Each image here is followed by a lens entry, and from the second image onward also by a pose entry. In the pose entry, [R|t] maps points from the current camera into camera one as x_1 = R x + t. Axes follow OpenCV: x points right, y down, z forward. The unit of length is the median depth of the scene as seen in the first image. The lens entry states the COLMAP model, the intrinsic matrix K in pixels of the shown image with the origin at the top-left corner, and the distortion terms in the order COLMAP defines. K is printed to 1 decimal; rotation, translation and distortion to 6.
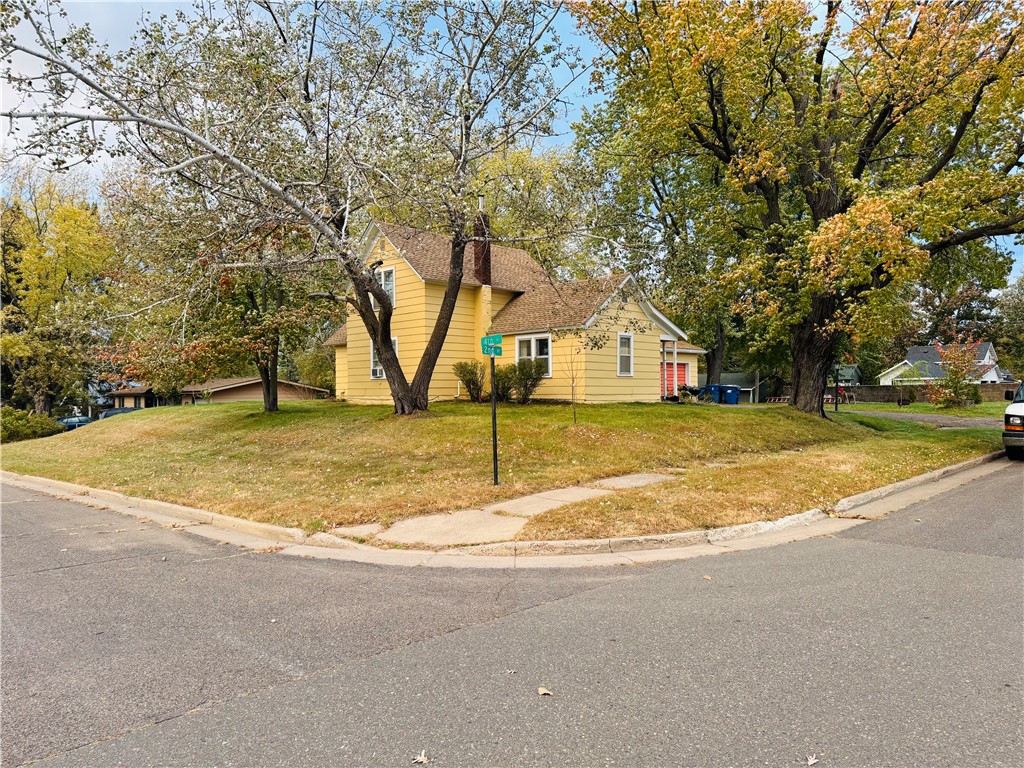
lens RADIAL K [[752.7, 0, 516.2], [0, 752.7, 389.8], [0, 0, 1]] dist [0.013011, 0.008084]
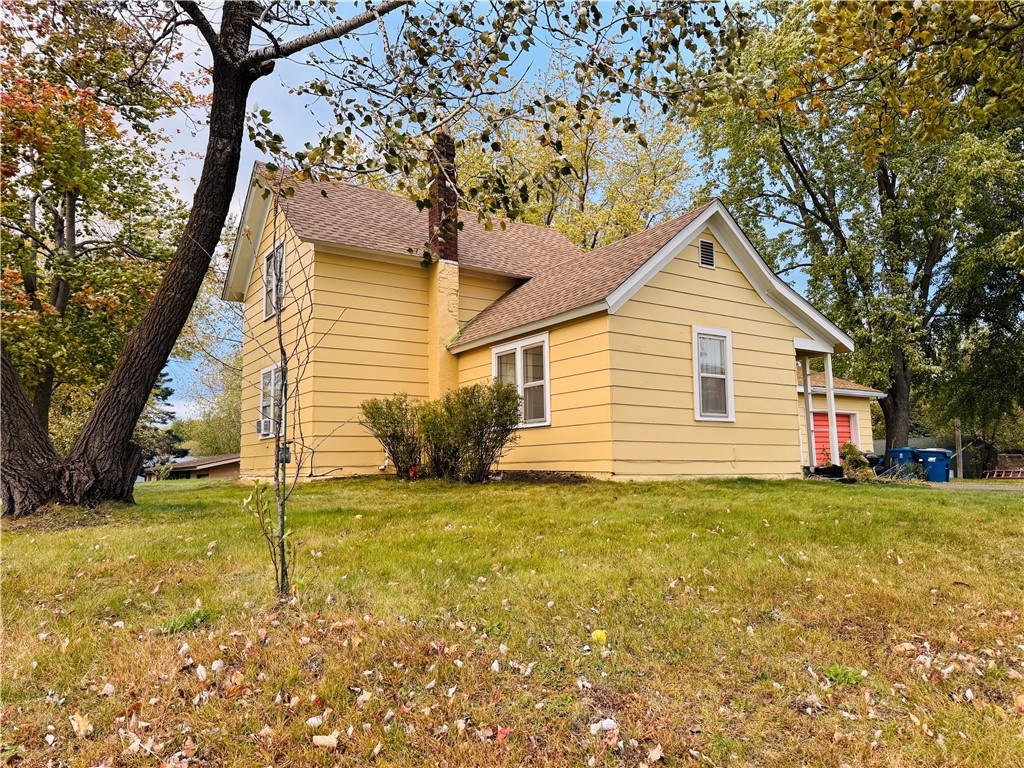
lens RADIAL K [[752.7, 0, 502.0], [0, 752.7, 378.1], [0, 0, 1]] dist [0.013011, 0.008084]
pose [[0.979184, -0.030225, -0.200712, 0.103728], [0.006753, 0.993154, -0.116614, 0.007862], [0.202863, 0.112831, 0.972685, 0.492422]]
